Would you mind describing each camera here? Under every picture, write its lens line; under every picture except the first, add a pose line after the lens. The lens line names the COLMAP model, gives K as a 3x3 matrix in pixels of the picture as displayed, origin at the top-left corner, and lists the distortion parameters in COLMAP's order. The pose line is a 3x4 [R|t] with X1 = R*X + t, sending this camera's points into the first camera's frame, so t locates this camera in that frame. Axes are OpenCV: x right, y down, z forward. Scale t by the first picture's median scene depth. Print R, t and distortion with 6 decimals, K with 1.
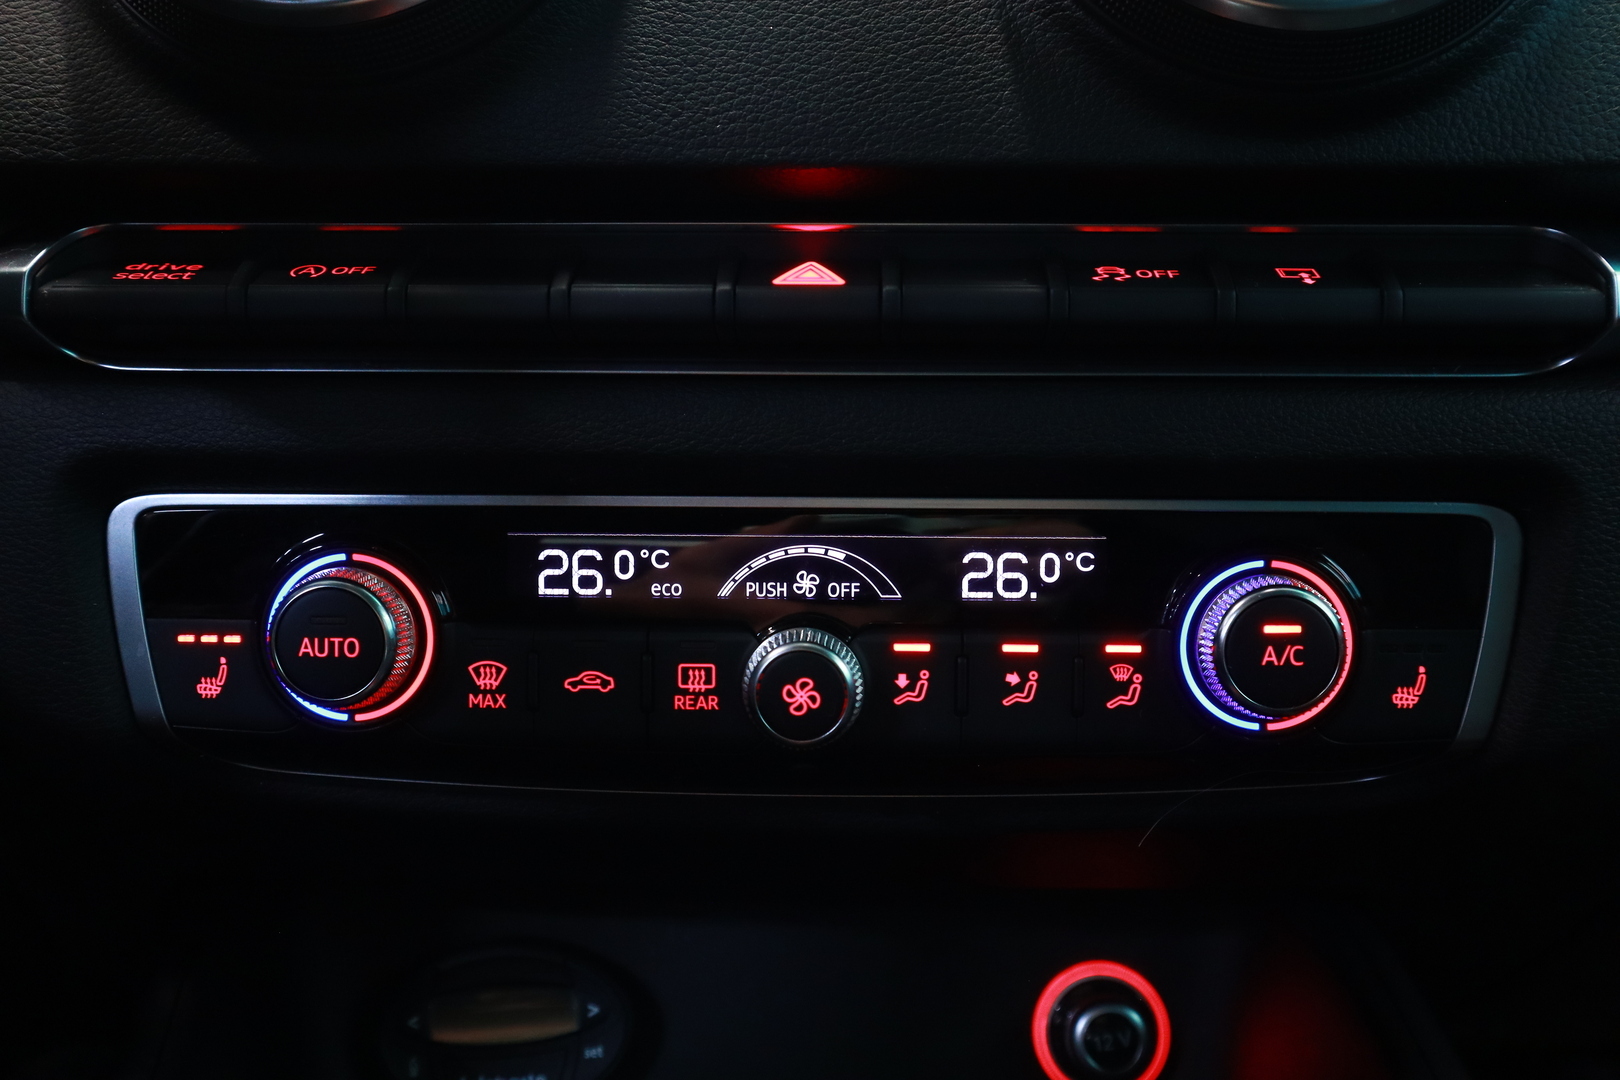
lens RADIAL K [[1545.6, 0, 824.3], [0, 1545.6, 529.3], [0, 0, 1]] dist [-0.031830, 0.000000]
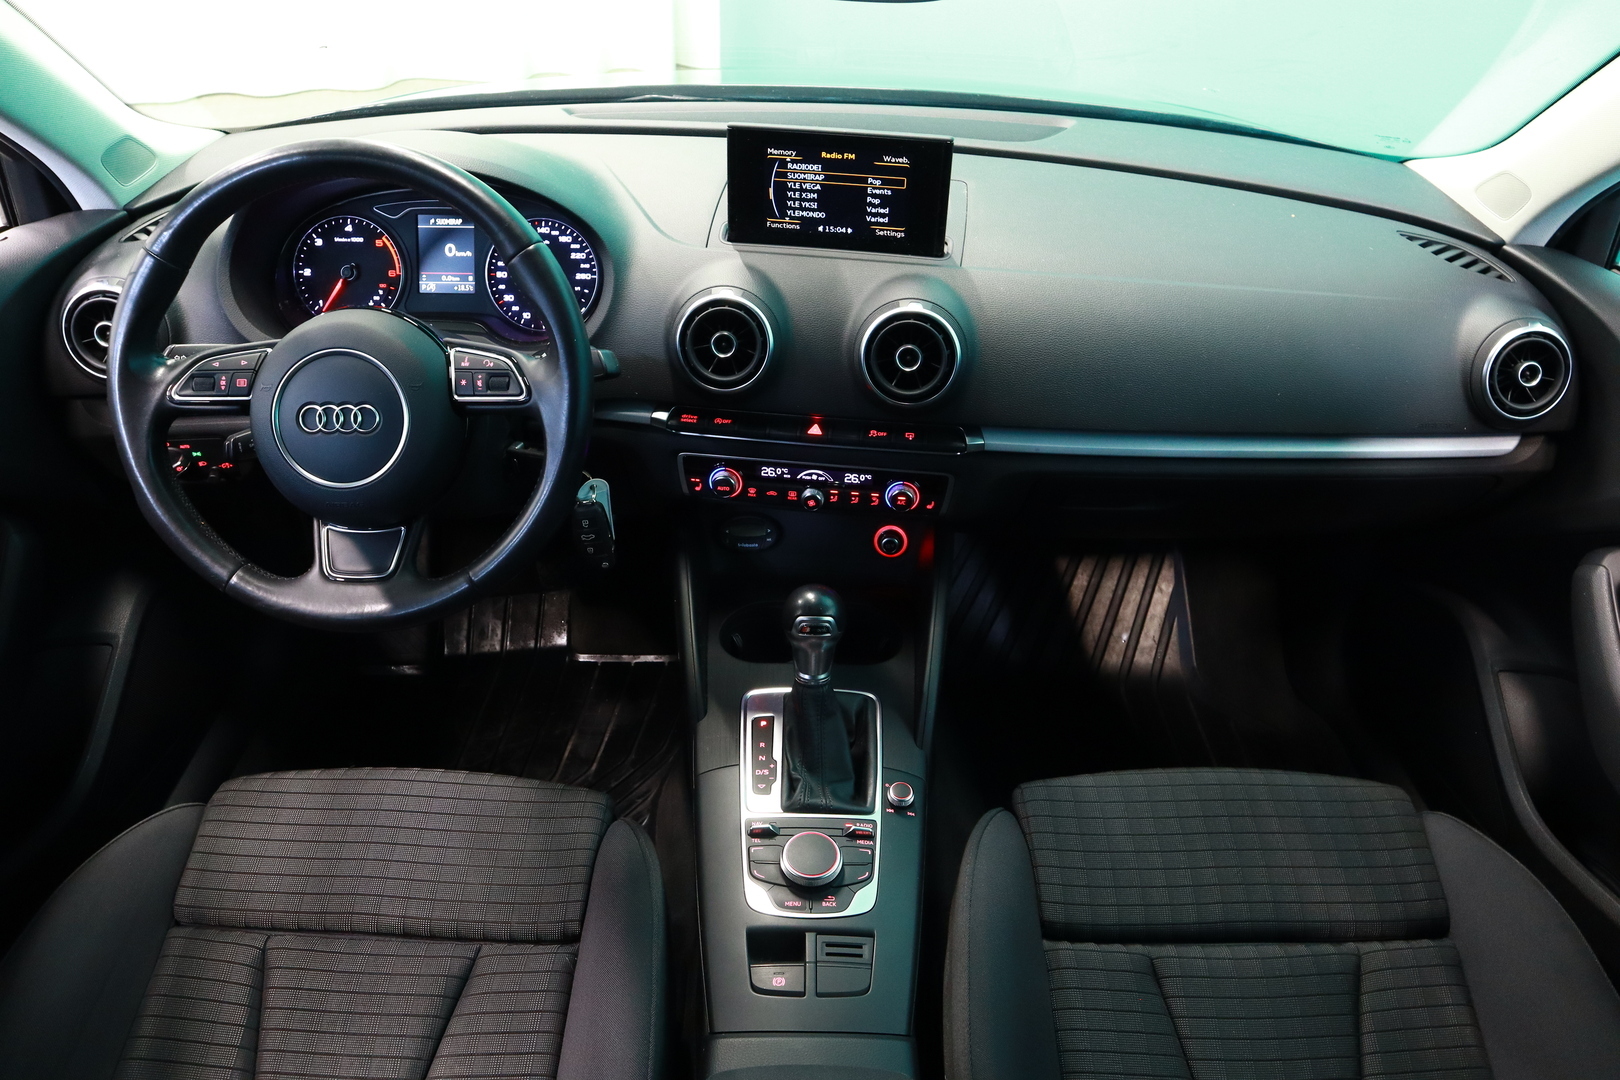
lens RADIAL K [[1120.7, 0, 807.8], [0, 1120.7, 526.7], [0, 0, 1]] dist [-0.109569, 0.070265]
pose [[0.995151, 0.065015, -0.073805, 0.252064], [-0.024870, 0.892318, 0.450721, -1.497338], [0.095161, -0.446700, 0.889609, -2.378554]]
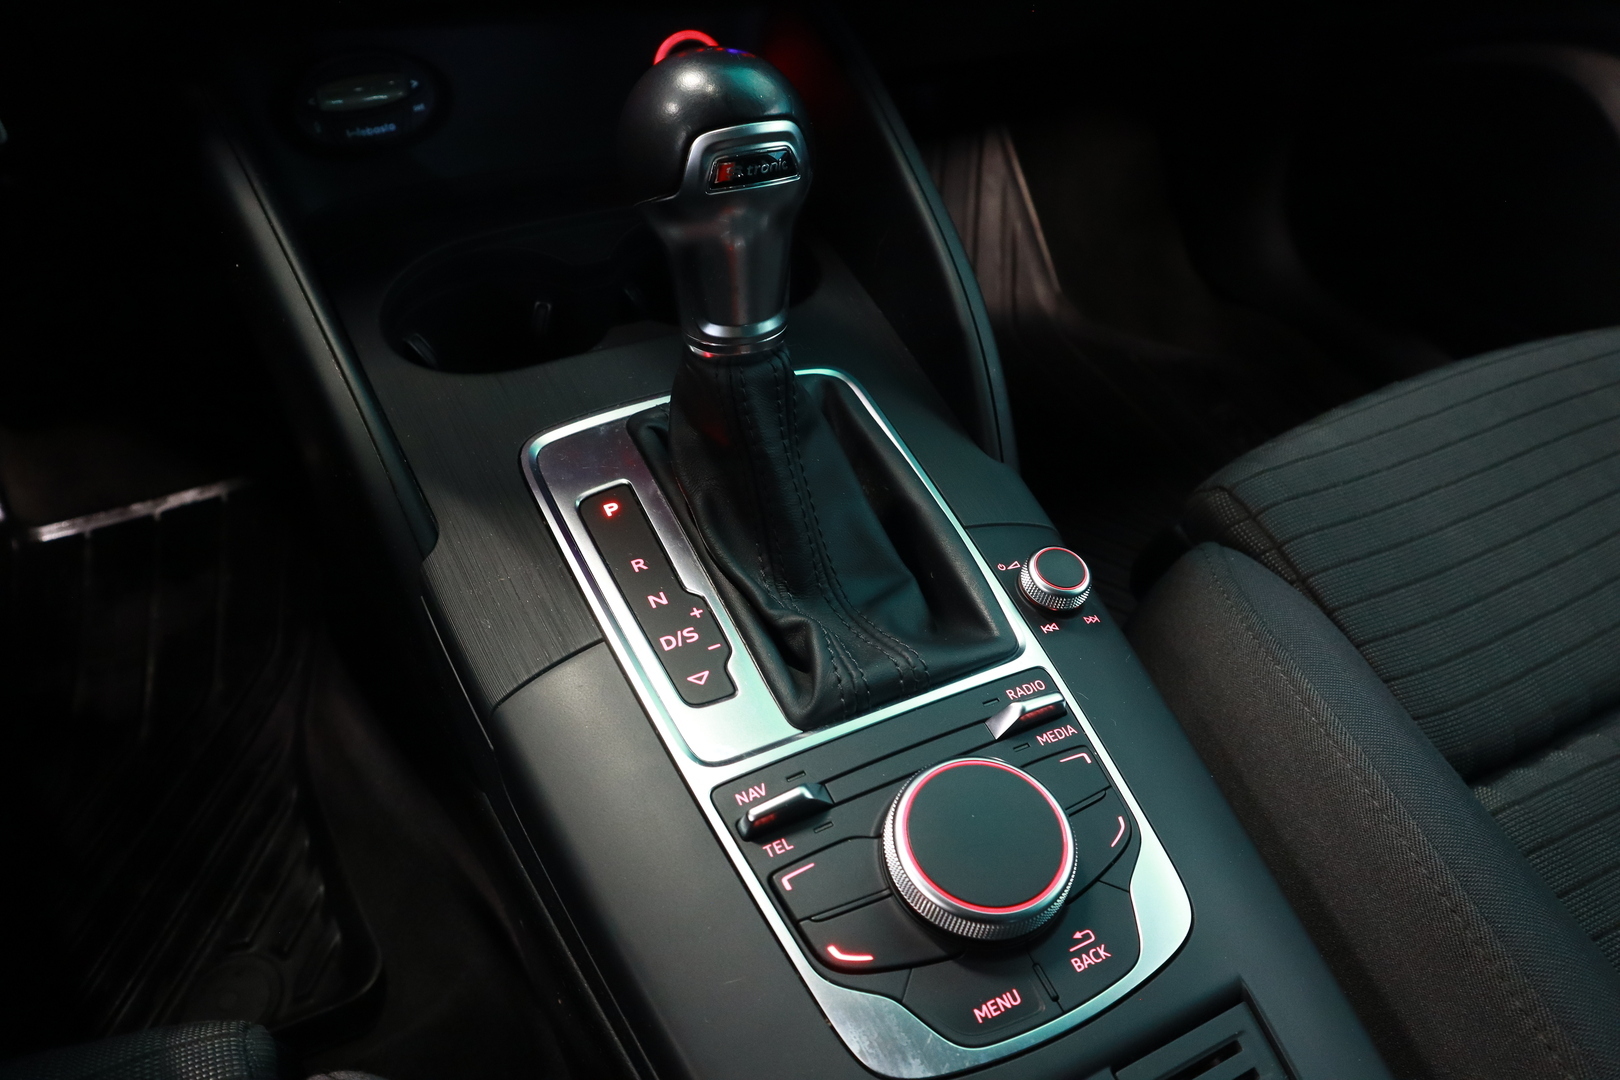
lens RADIAL K [[1158.5, 0, 815.2], [0, 1158.5, 527.1], [0, 0, 1]] dist [-0.084524, 0.017451]
pose [[0.930194, -0.206768, 0.303291, -0.302173], [-0.021352, 0.794376, 0.607051, -0.110812], [-0.366446, -0.571151, 0.734509, -0.559231]]
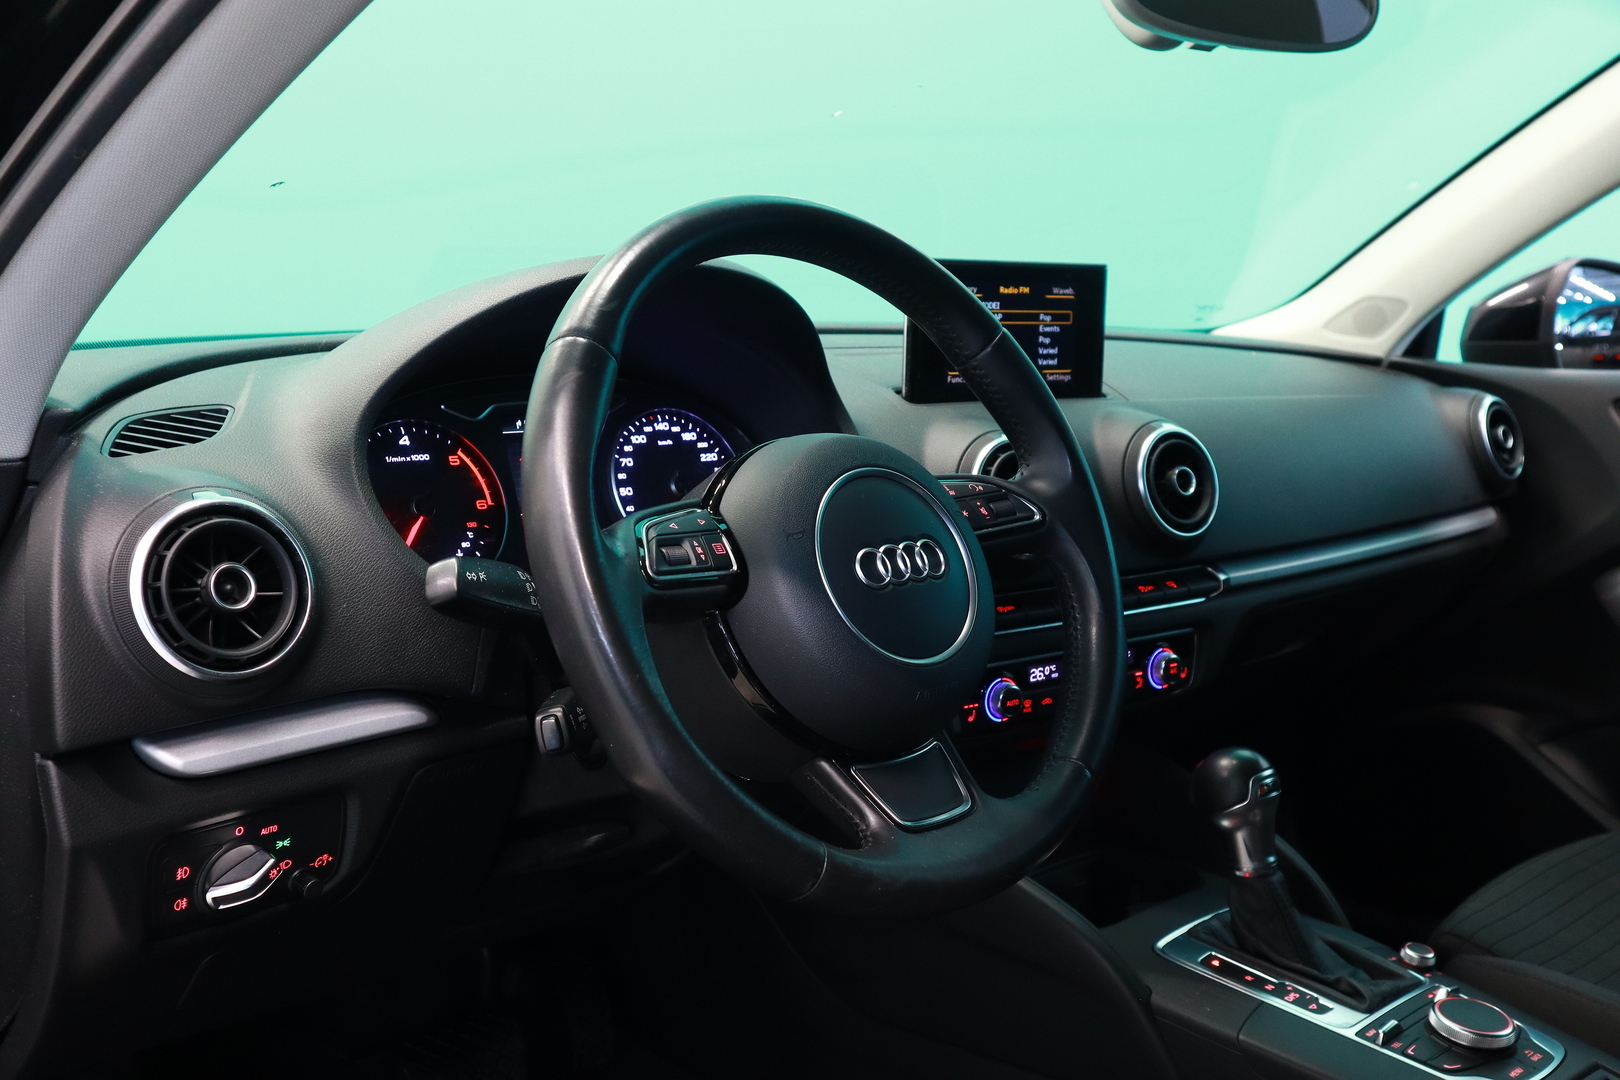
lens RADIAL K [[1587.9, 0, 821.0], [0, 1587.9, 542.6], [0, 0, 1]] dist [-0.008160, 0.000000]
pose [[0.795865, -0.093441, 0.598220, -3.025610], [0.058819, 0.995278, 0.077208, -0.658395], [-0.602610, -0.026260, 0.797604, -1.902172]]
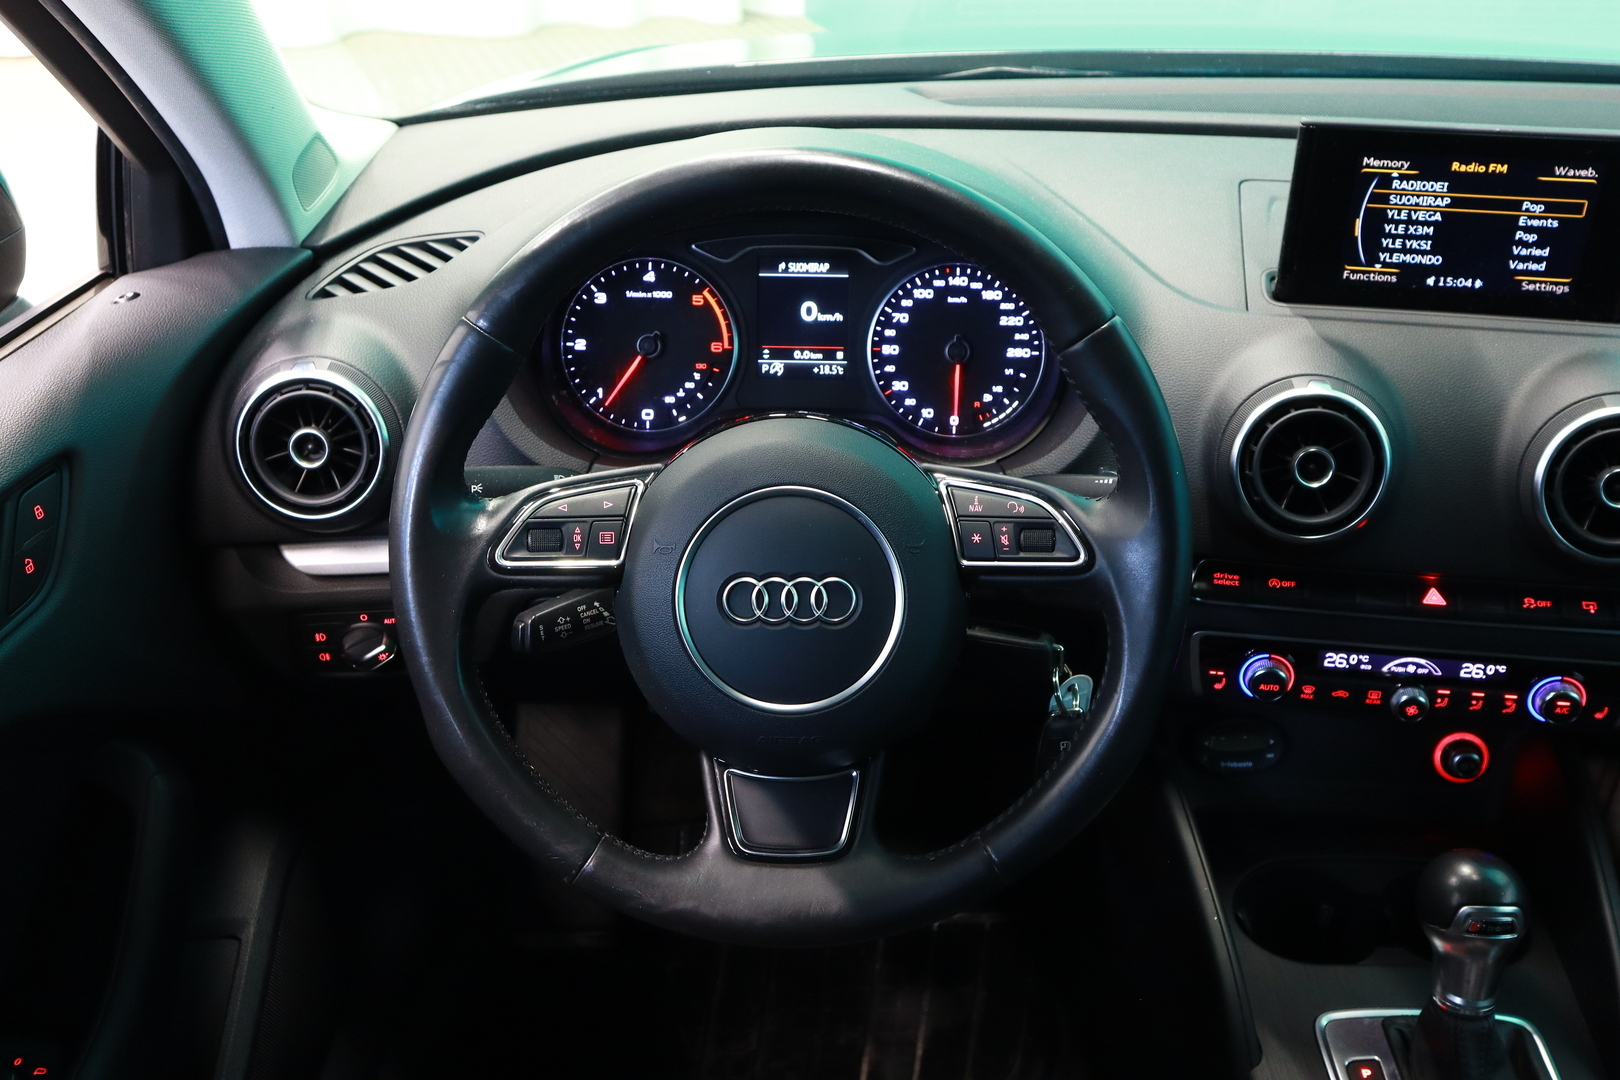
lens RADIAL K [[1587.9, 0, 820.5], [0, 1587.9, 529.2], [0, 0, 1]] dist [-0.008160, 0.000000]
pose [[0.993457, 0.052712, -0.101311, -0.925318], [-0.010377, 0.925105, 0.379569, -1.491528], [0.113731, -0.376035, 0.919599, -2.089320]]
